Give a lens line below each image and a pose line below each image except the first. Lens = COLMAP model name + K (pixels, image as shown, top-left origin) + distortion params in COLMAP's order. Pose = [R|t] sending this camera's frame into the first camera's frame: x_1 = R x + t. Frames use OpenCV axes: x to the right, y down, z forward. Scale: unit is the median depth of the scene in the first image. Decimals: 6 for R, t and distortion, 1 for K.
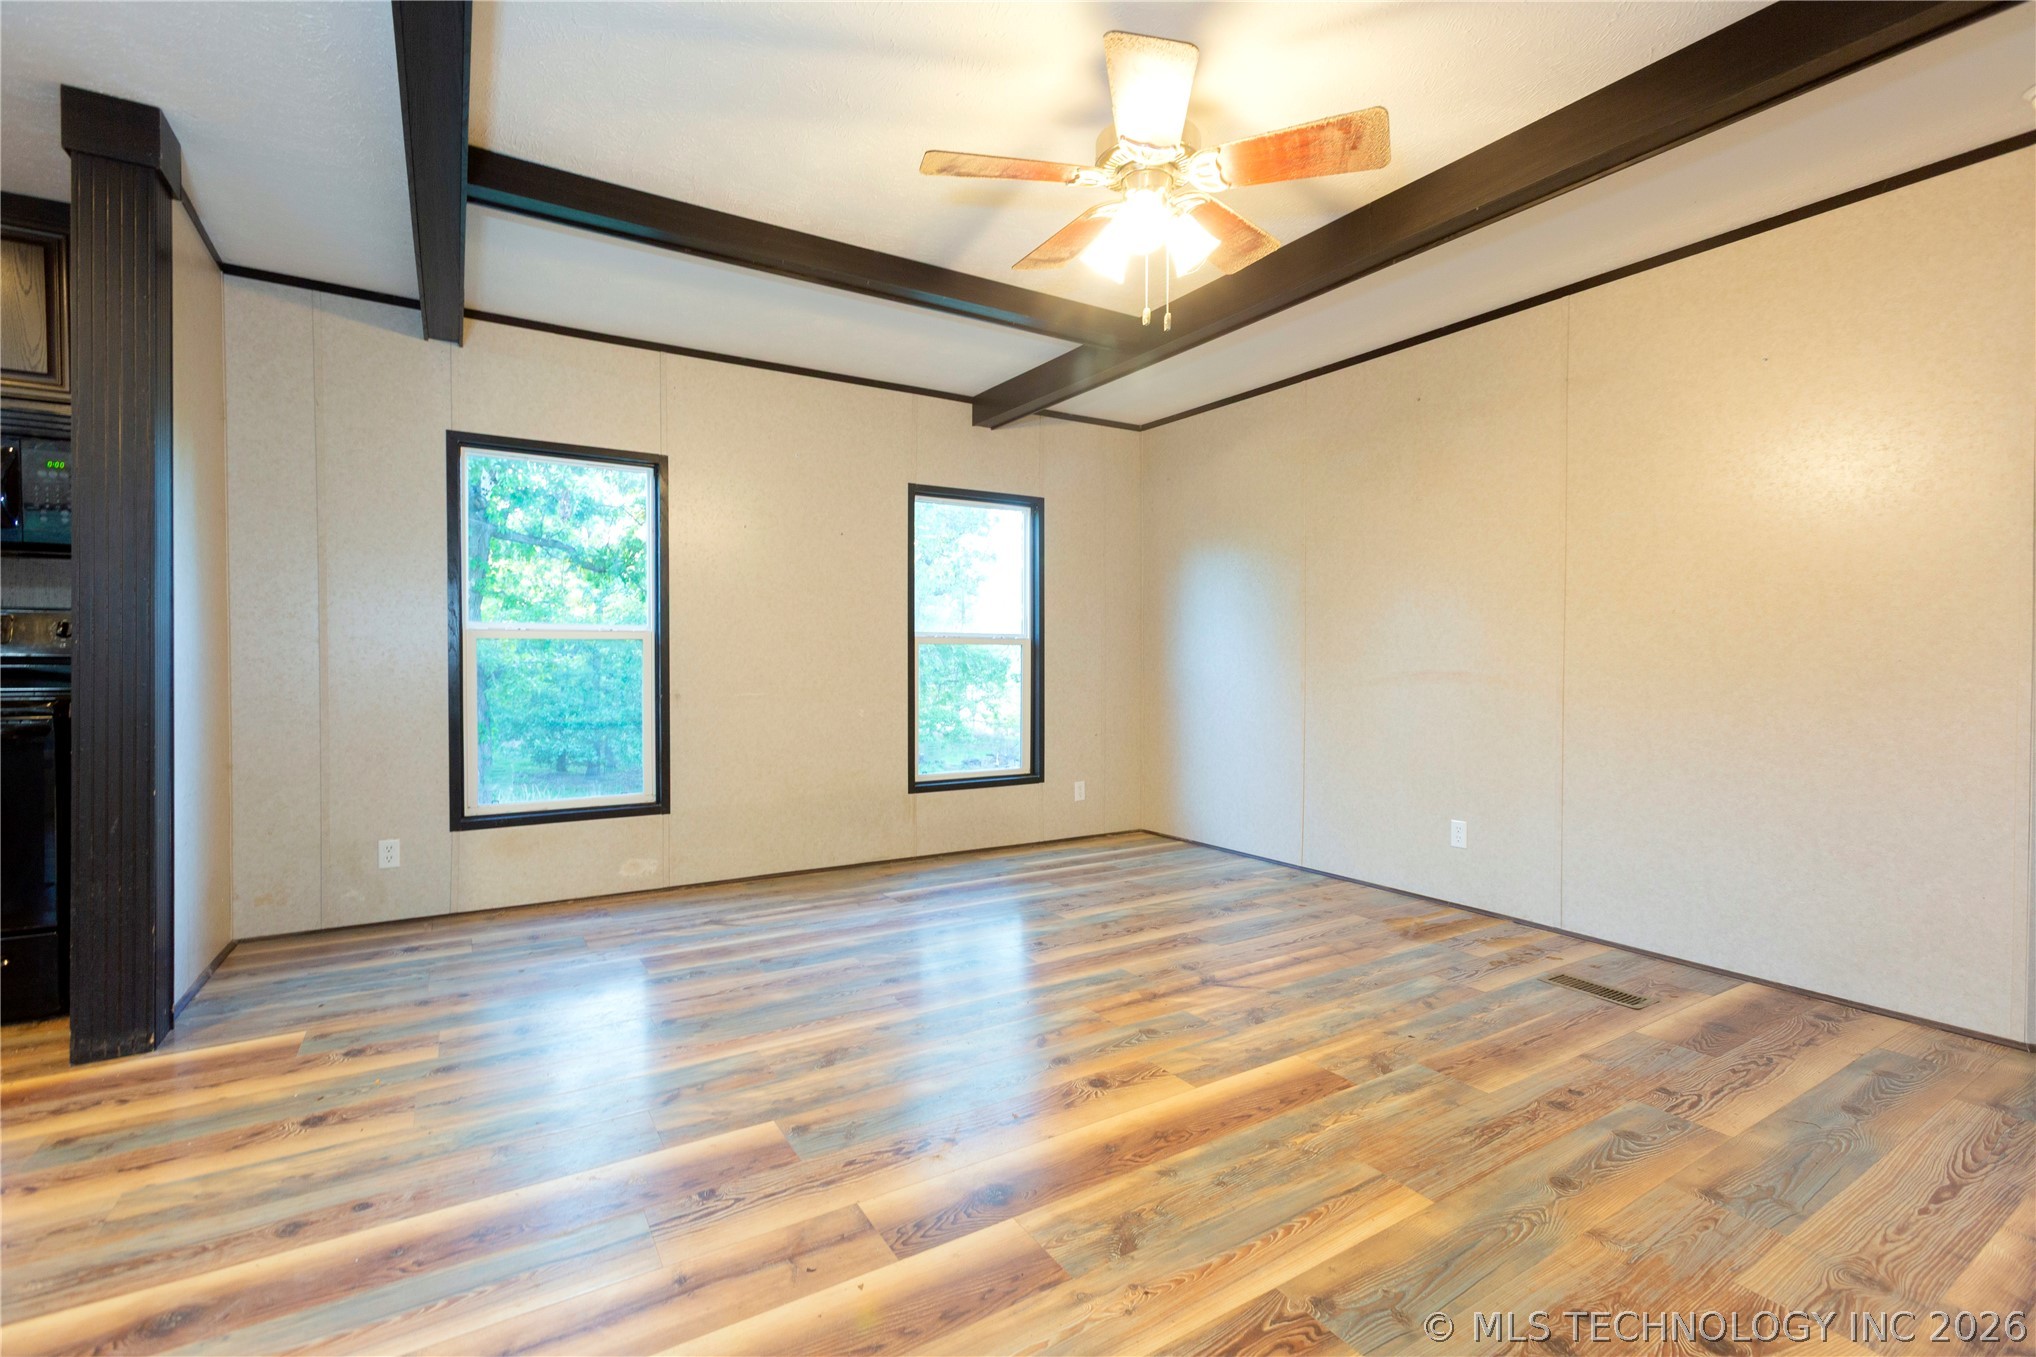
lens RADIAL K [[900.3, 0, 1018.5], [0, 900.3, 679.1], [0, 0, 1]] dist [-0.004474, 0.005394]
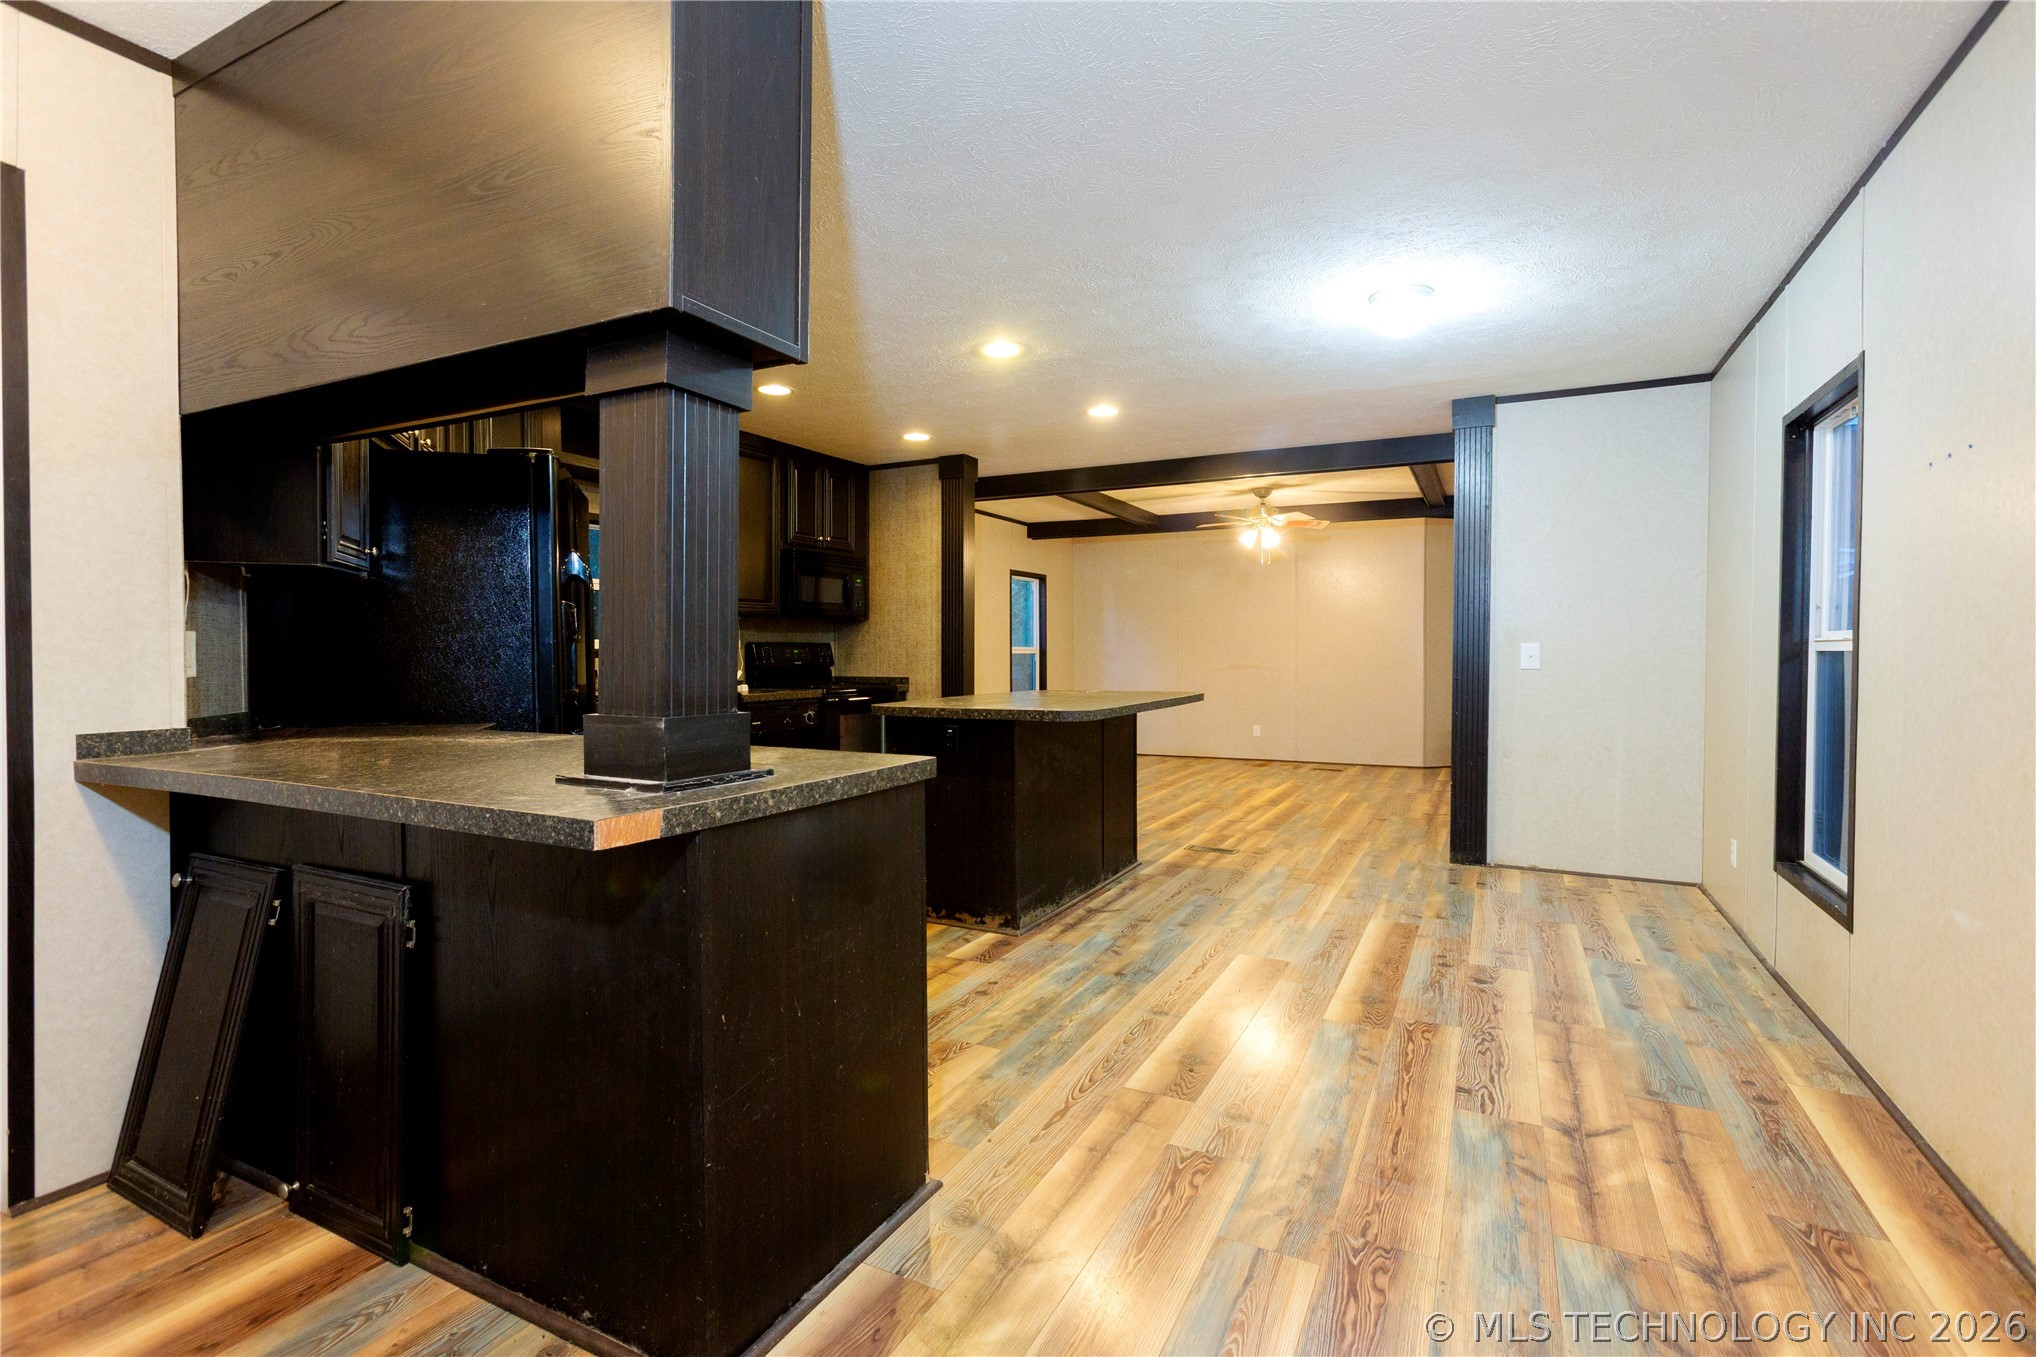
lens RADIAL K [[955.9, 0, 1015.5], [0, 955.9, 671.2], [0, 0, 1]] dist [-0.002989, 0.003664]
pose [[0.855814, -0.015148, 0.517062, -2.052087], [0.015082, 0.999877, 0.004329, -0.020807], [-0.517064, 0.004093, 0.855937, -1.298023]]
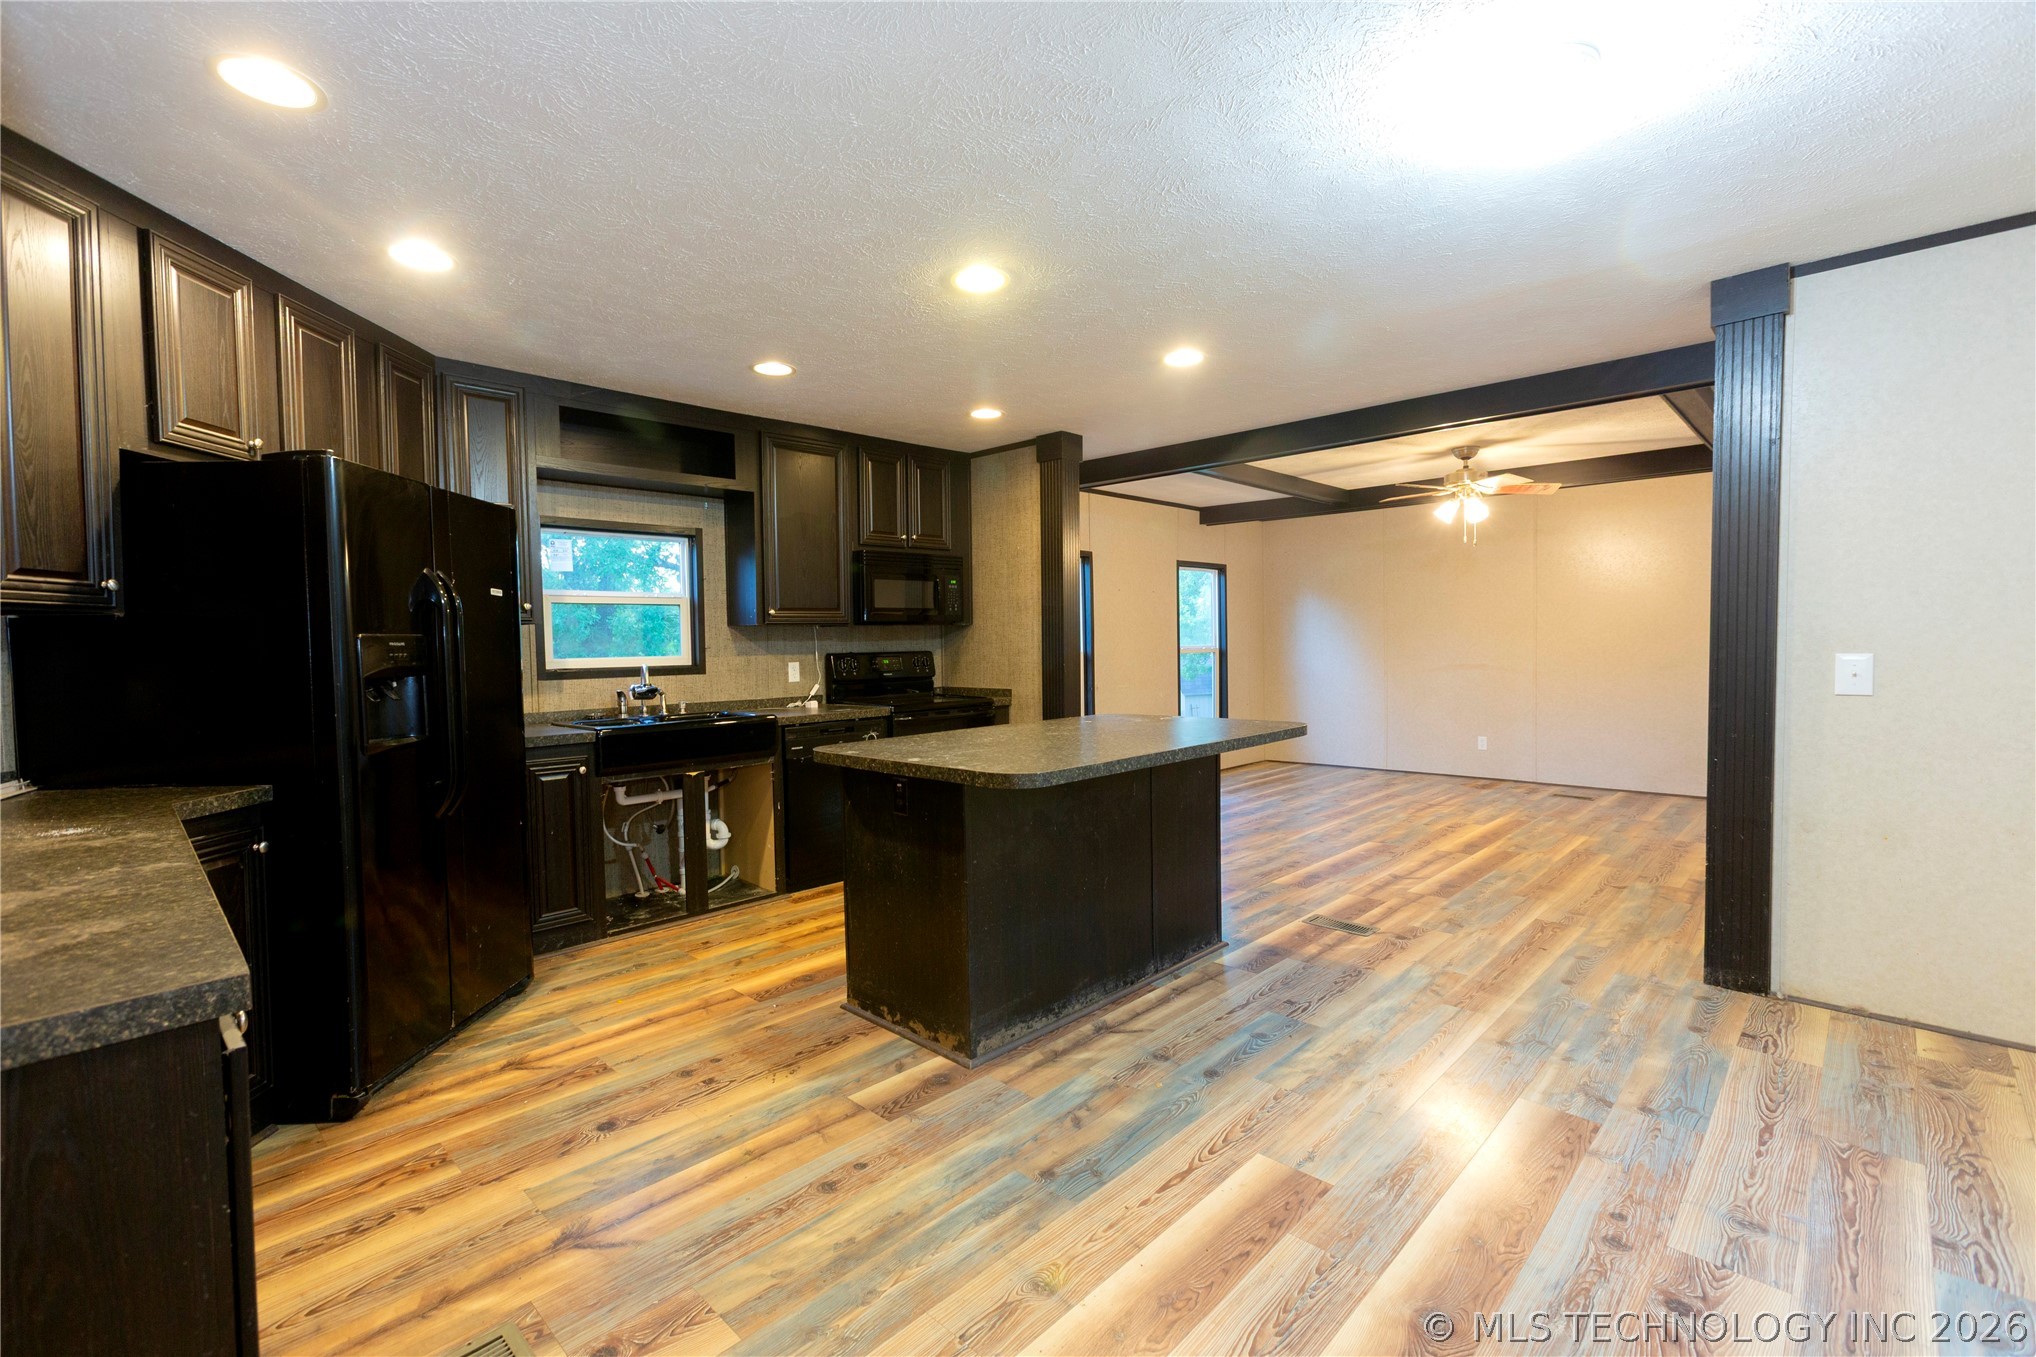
lens RADIAL K [[900.3, 0, 1009.5], [0, 900.3, 673.3], [0, 0, 1]] dist [-0.004474, 0.005394]
pose [[0.970563, -0.026644, 0.239367, -1.495728], [0.023051, 0.999576, 0.017795, -0.072380], [-0.239740, -0.011754, 0.970766, -1.045318]]
